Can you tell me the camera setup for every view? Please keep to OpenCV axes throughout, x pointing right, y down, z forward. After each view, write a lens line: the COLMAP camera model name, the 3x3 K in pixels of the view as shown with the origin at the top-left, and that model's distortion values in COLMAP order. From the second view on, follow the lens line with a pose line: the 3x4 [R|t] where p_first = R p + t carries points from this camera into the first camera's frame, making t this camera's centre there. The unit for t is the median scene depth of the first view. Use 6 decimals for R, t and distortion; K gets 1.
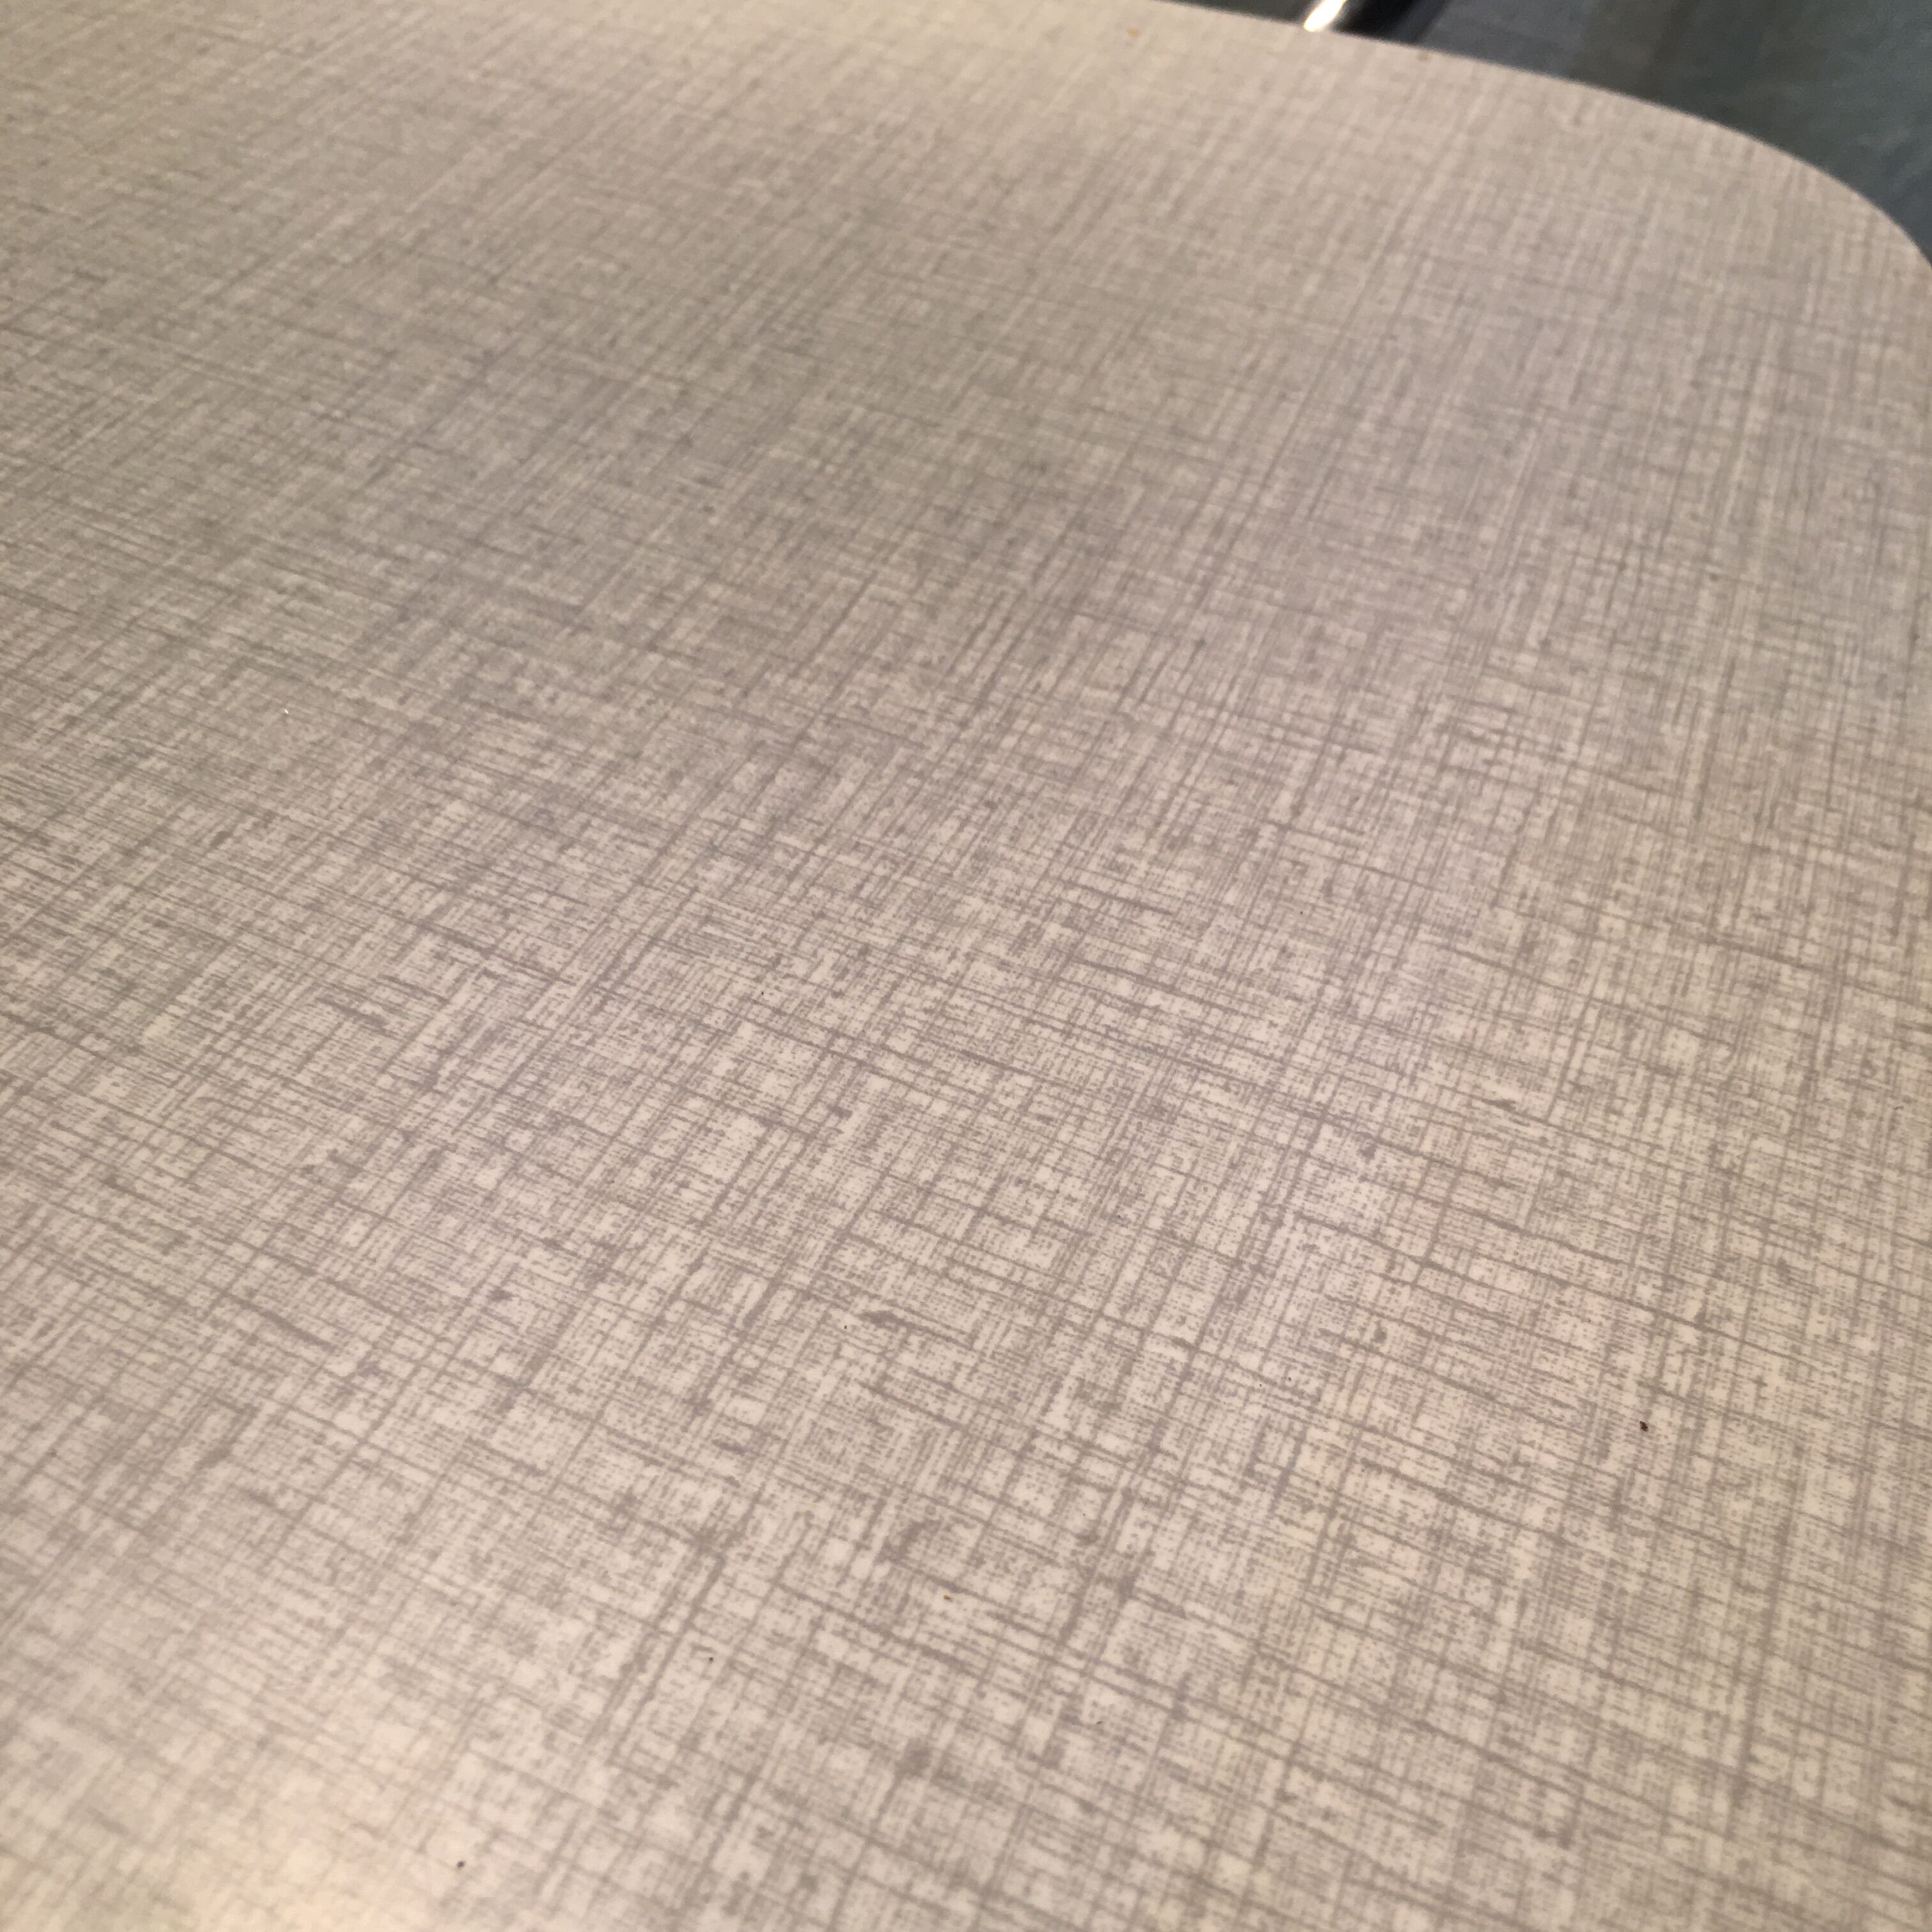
lens RADIAL K [[2262.0, 0, 937.7], [0, 2262.0, 987.7], [0, 0, 1]] dist [0.041621, 0.021624]
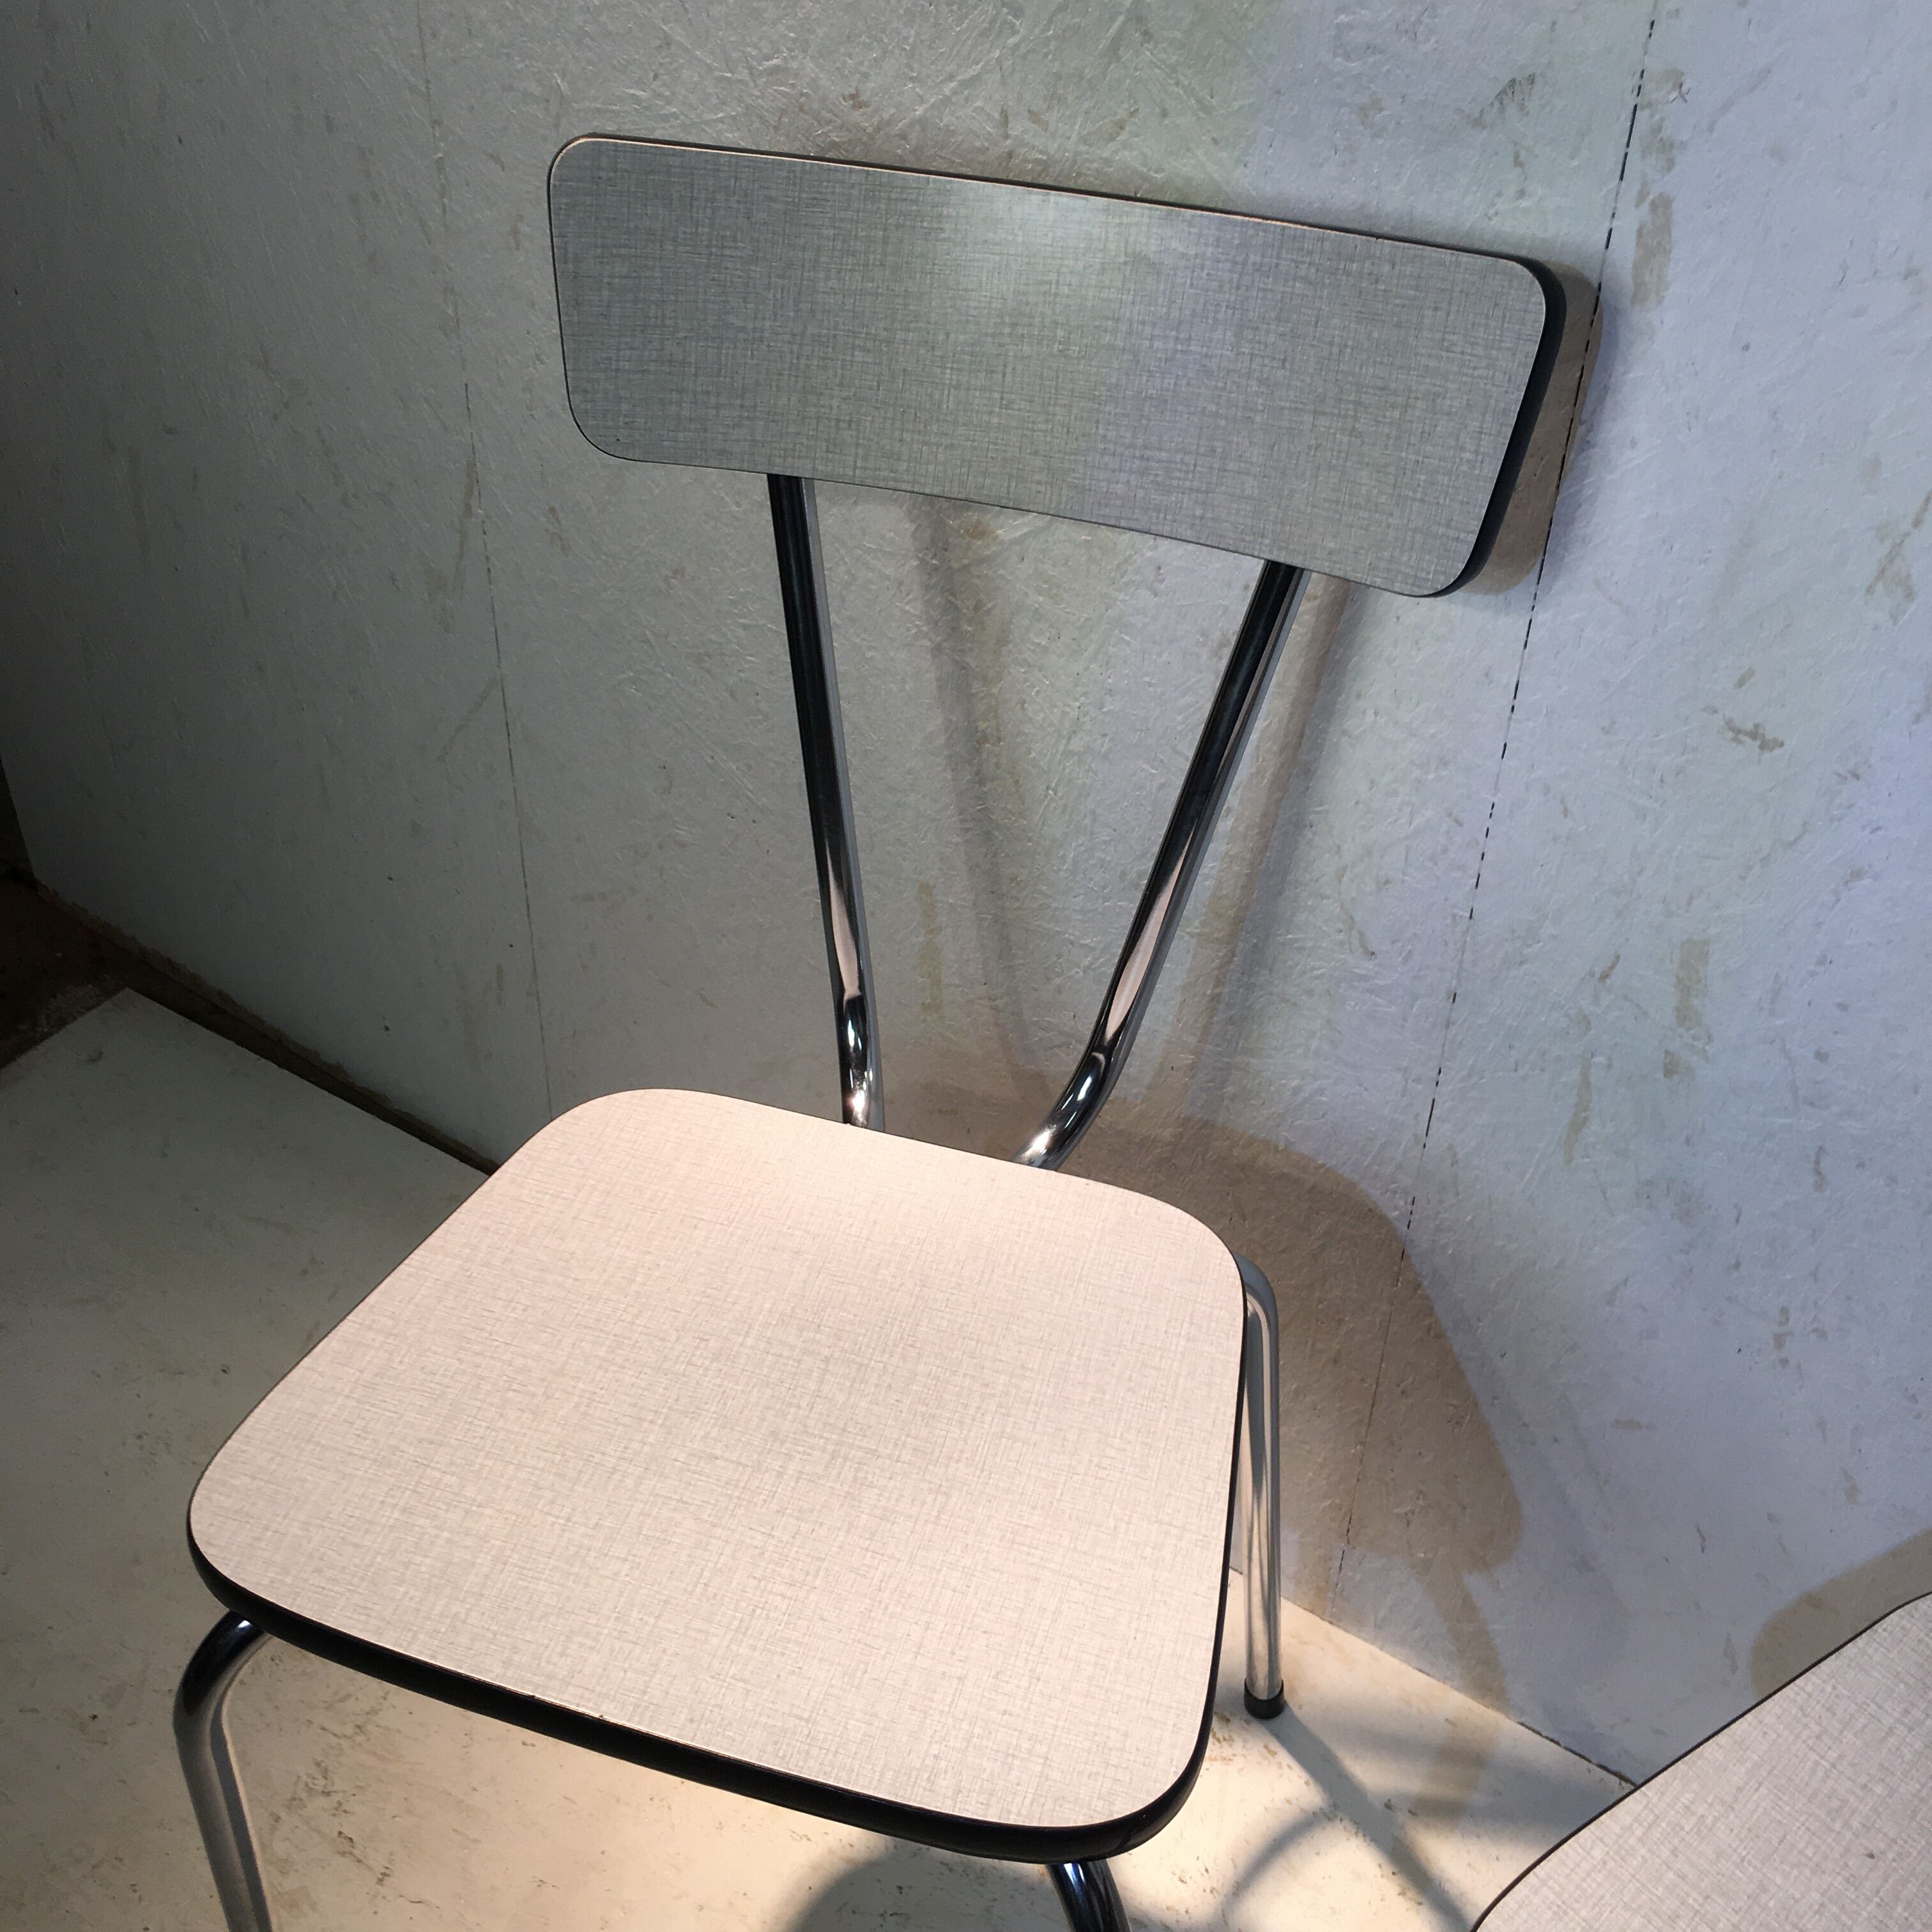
lens RADIAL K [[2178.6, 0, 965.7], [0, 2178.6, 975.0], [0, 0, 1]] dist [0.054482, -0.068778]
pose [[0.993284, -0.079168, 0.084375, -0.277339], [0.089455, 0.987979, -0.126073, -0.524375], [-0.073379, 0.132774, 0.988426, -3.049259]]
